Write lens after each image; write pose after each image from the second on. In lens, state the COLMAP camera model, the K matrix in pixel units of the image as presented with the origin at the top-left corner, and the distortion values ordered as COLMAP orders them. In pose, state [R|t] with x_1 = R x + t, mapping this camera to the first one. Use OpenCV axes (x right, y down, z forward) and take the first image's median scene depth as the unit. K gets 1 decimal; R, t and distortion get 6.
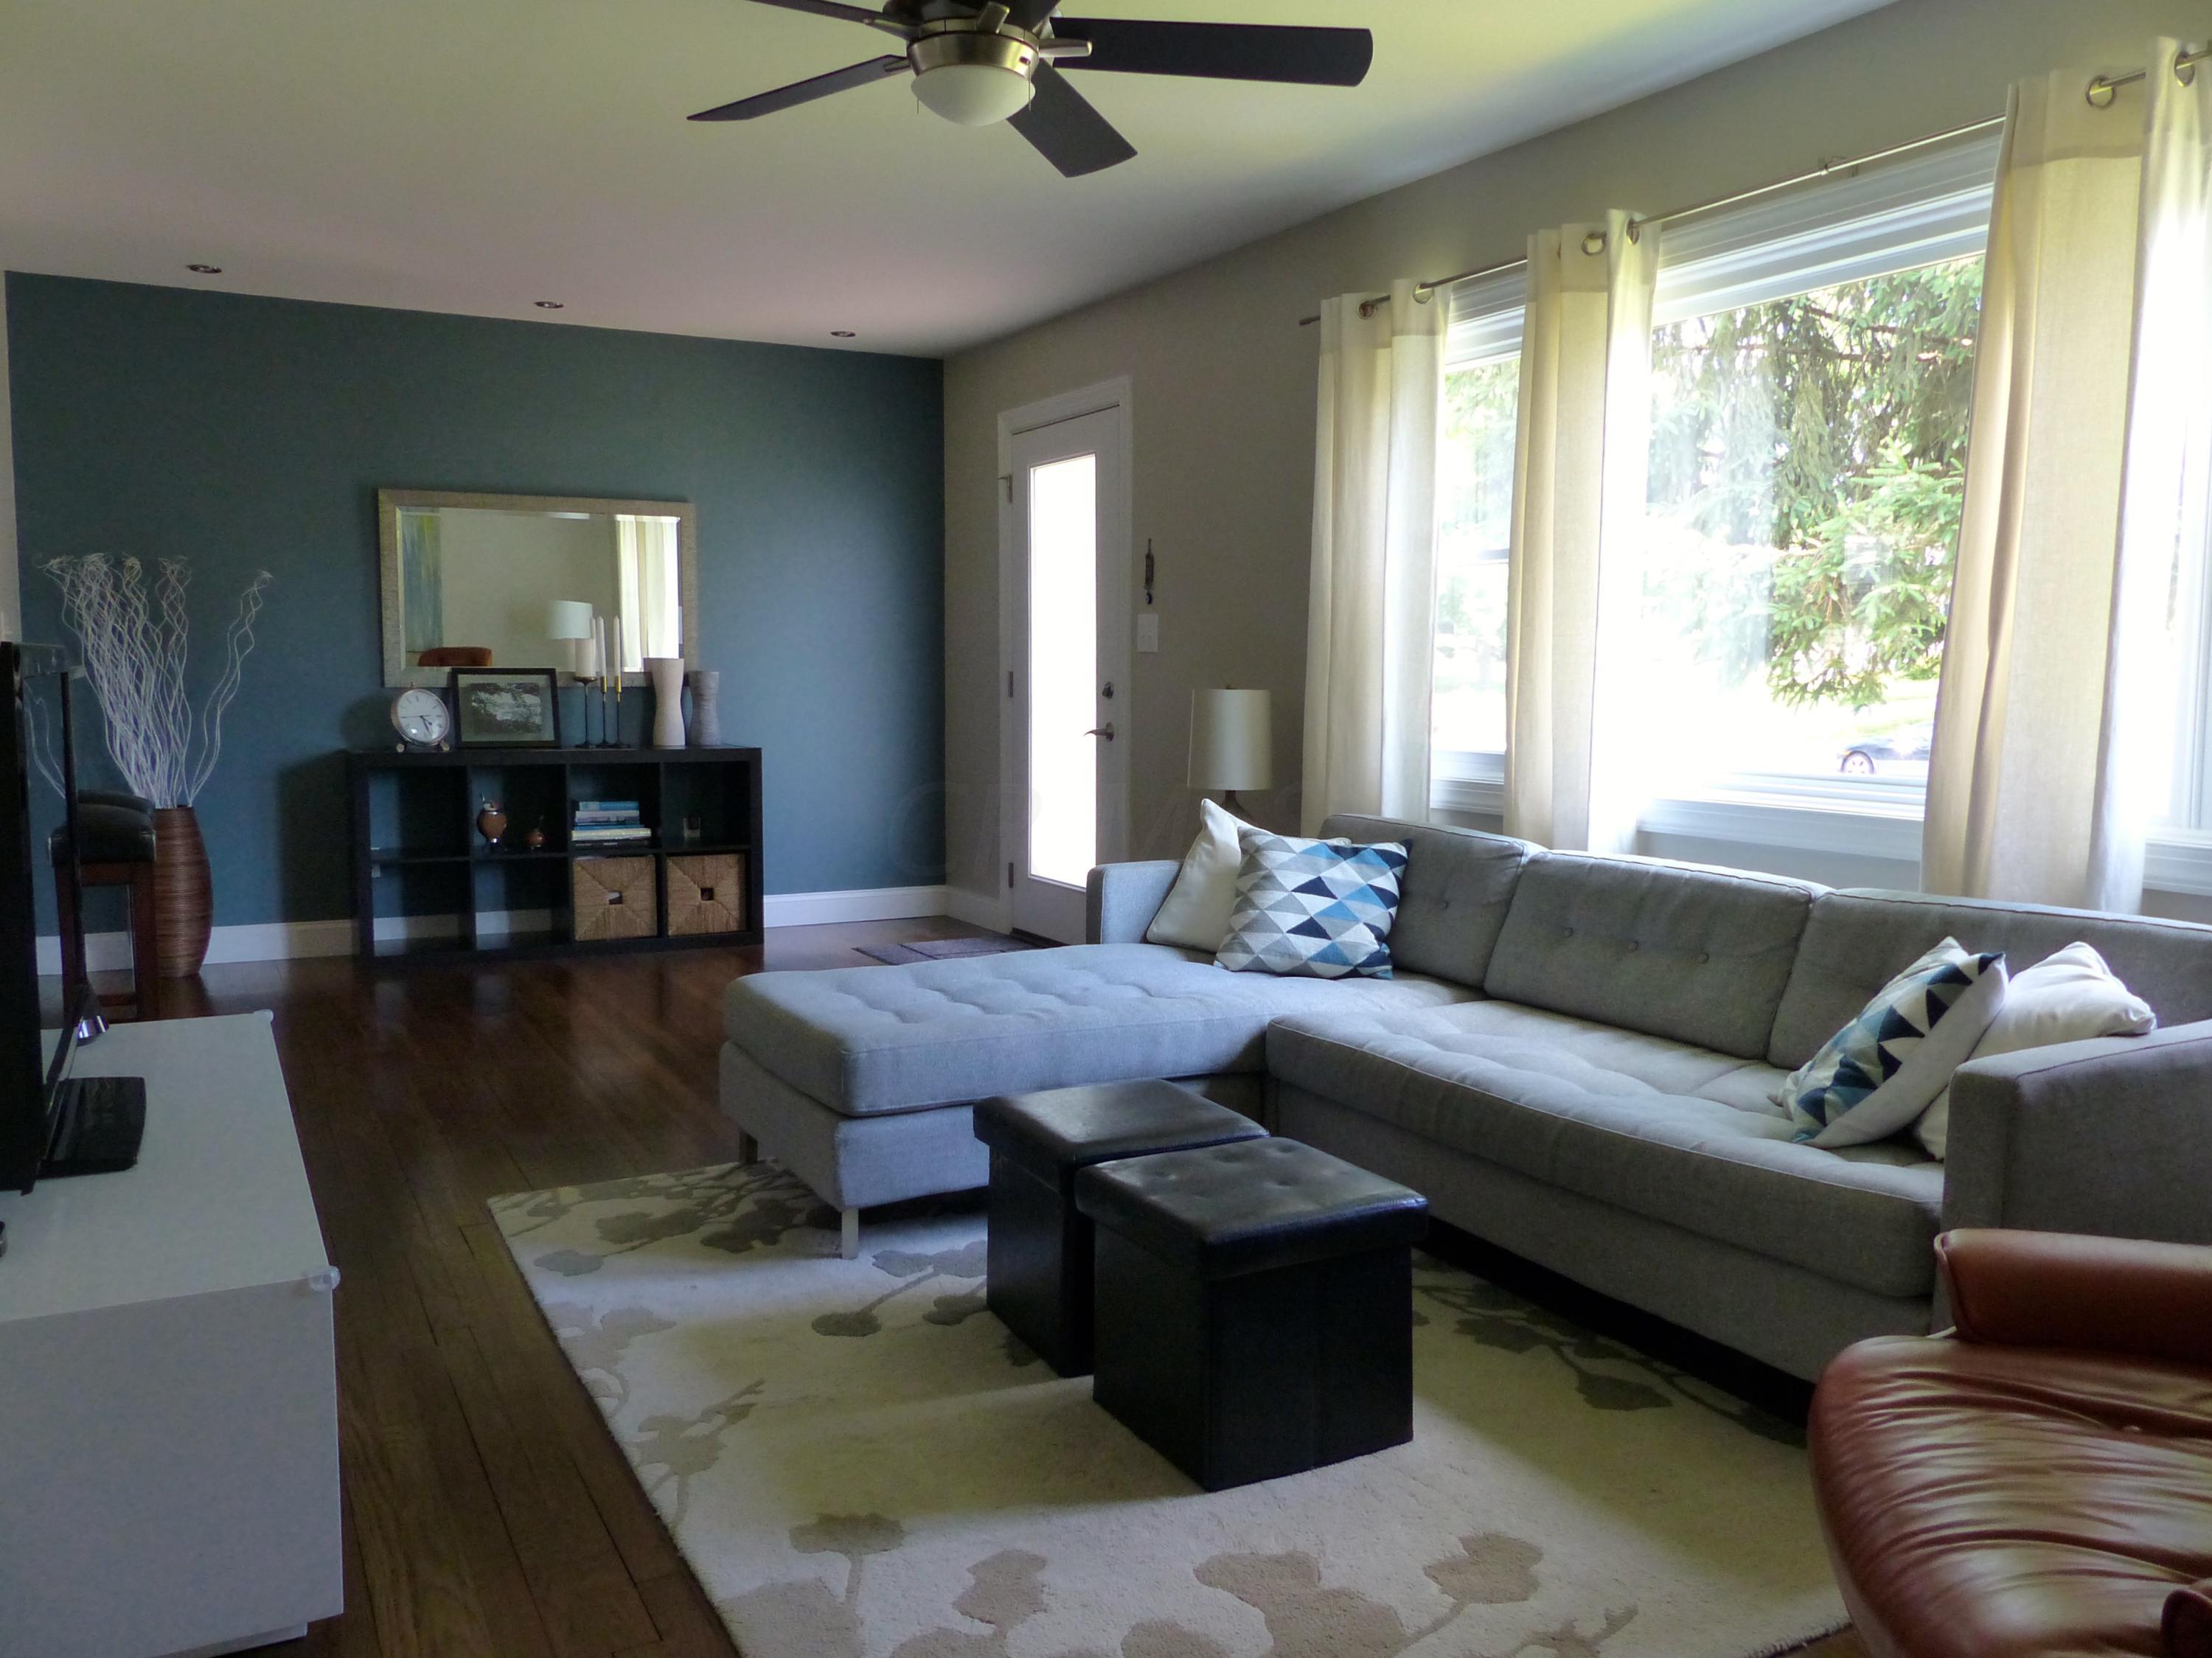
lens RADIAL K [[1645.2, 0, 1106.0], [0, 1645.2, 829.0], [0, 0, 1]] dist [-0.042723, 0.028947]
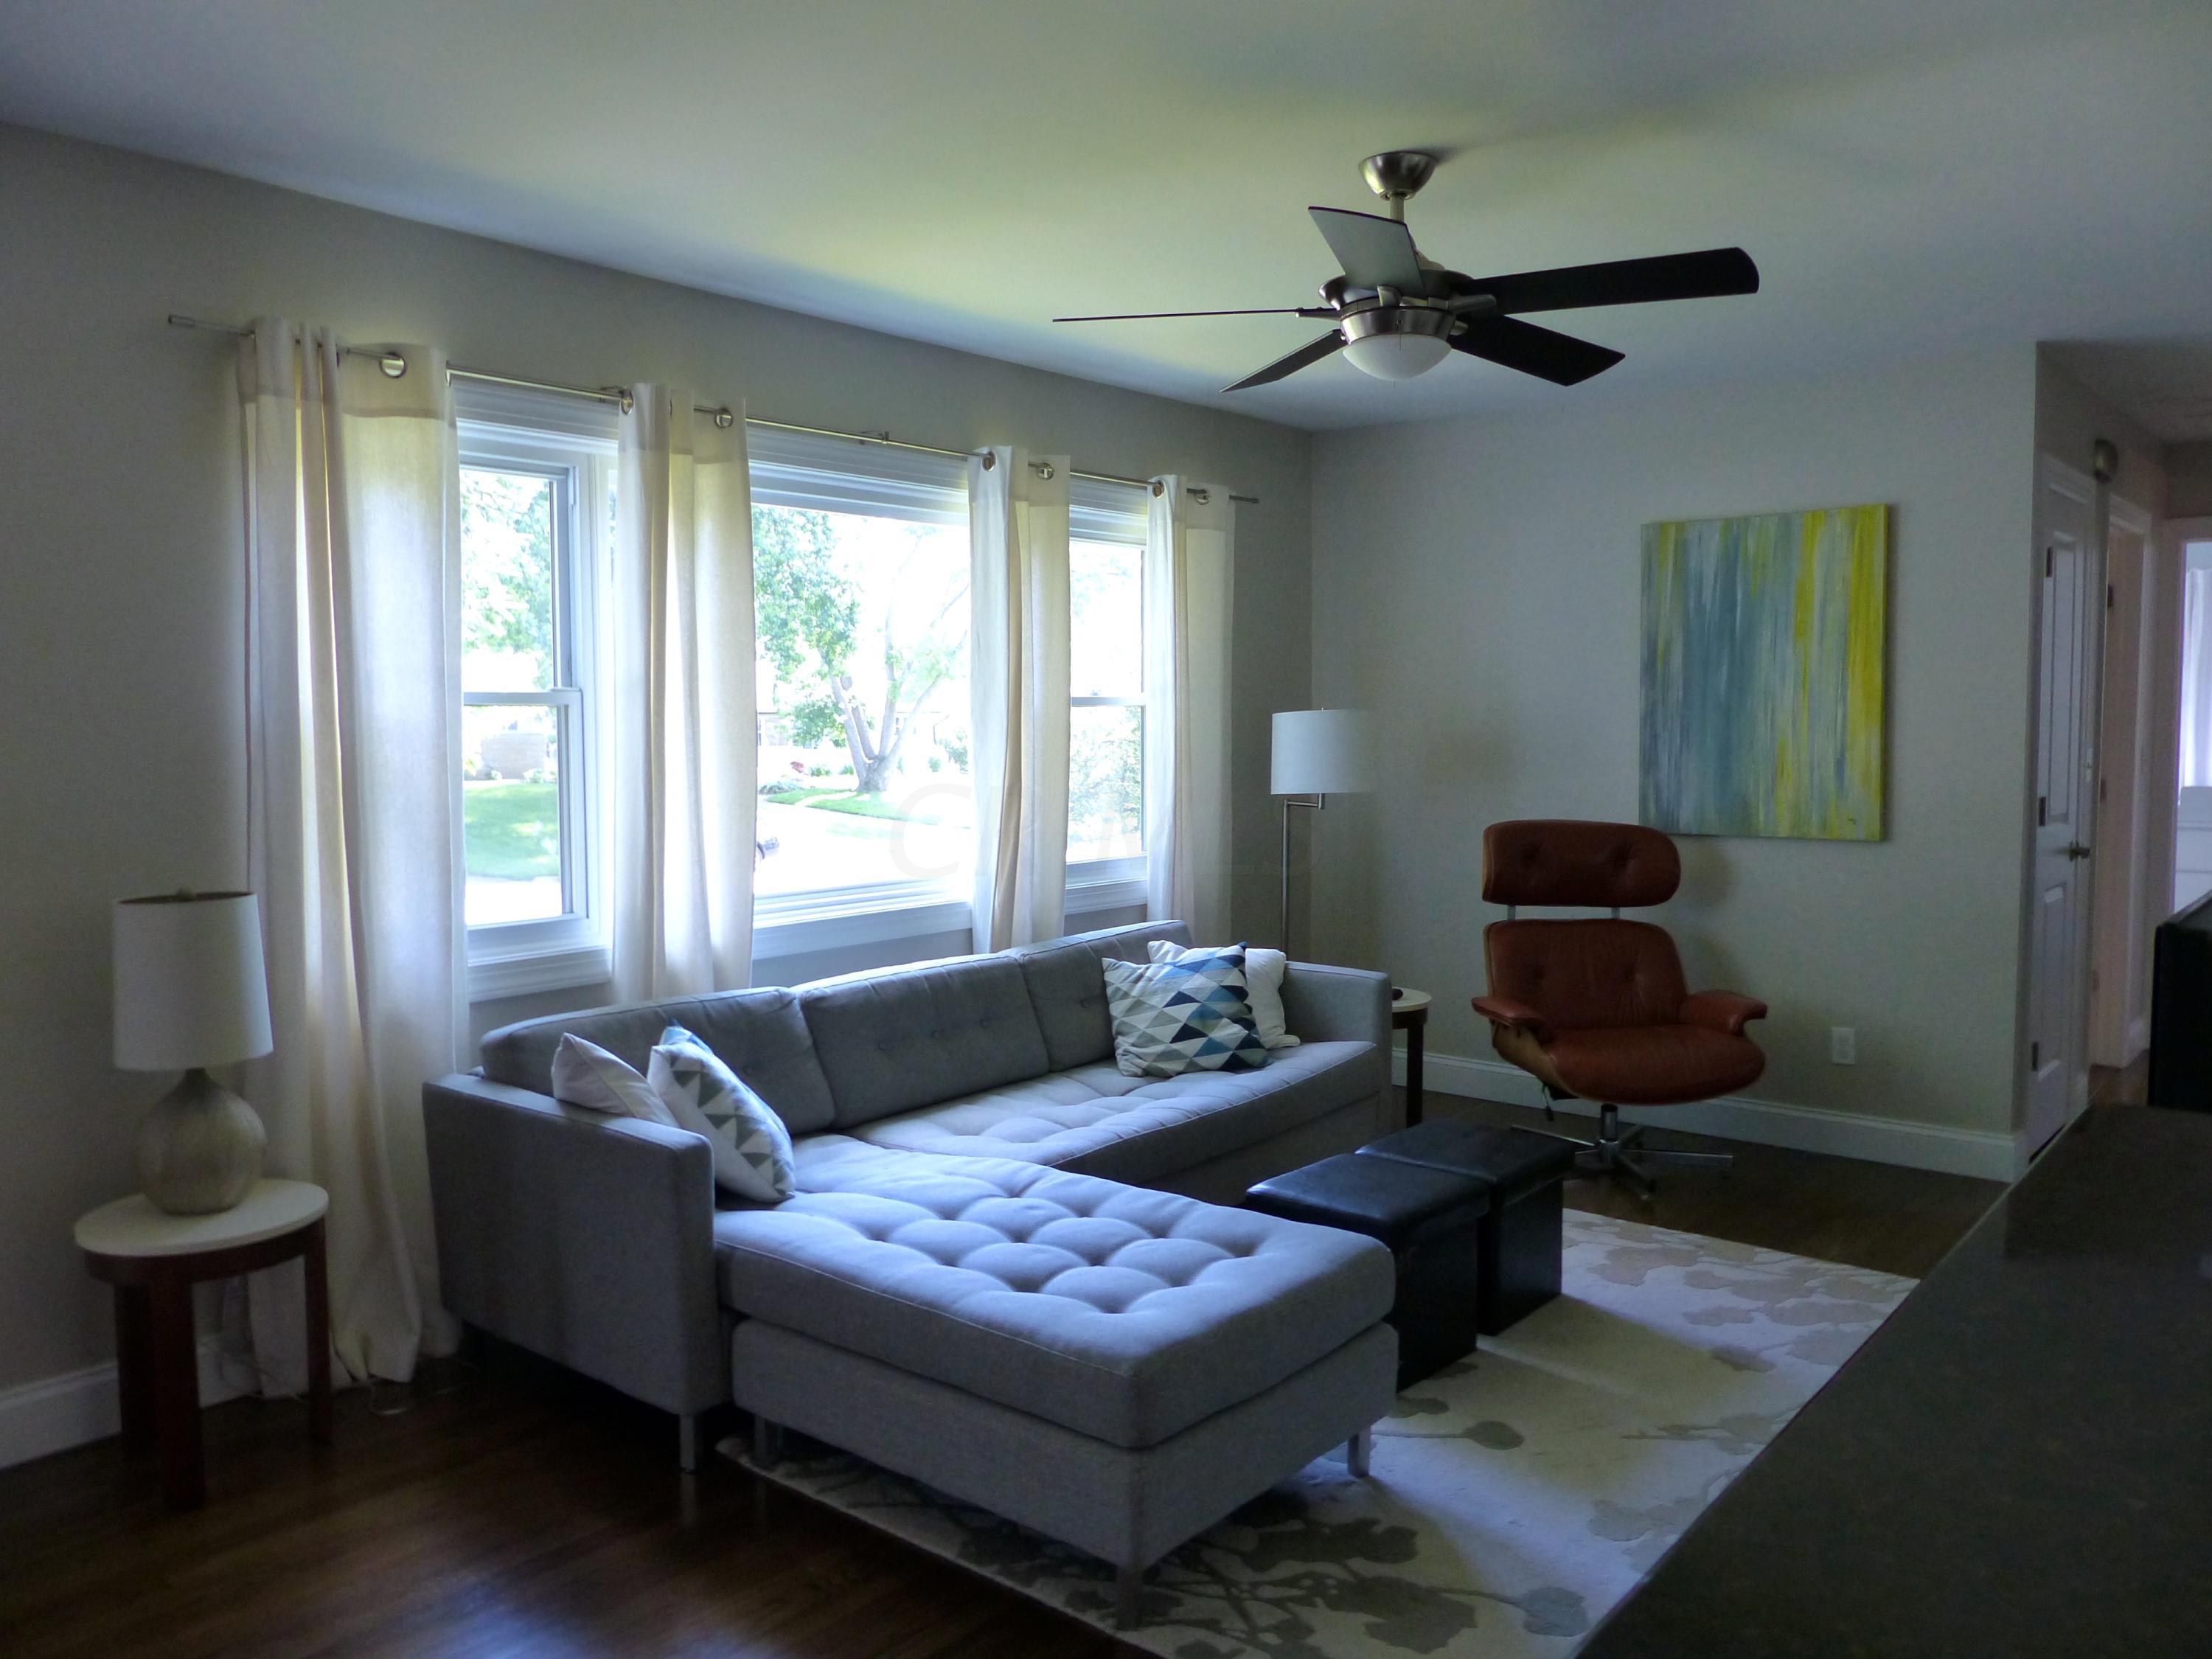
lens RADIAL K [[1645.4, 0, 1106.0], [0, 1645.4, 829.5], [0, 0, 1]] dist [-0.042723, 0.028947]
pose [[-0.359296, -0.061086, 0.931222, -1.003467], [0.099976, 0.989593, 0.103489, -0.227857], [-0.927853, 0.130283, -0.349449, 1.482312]]
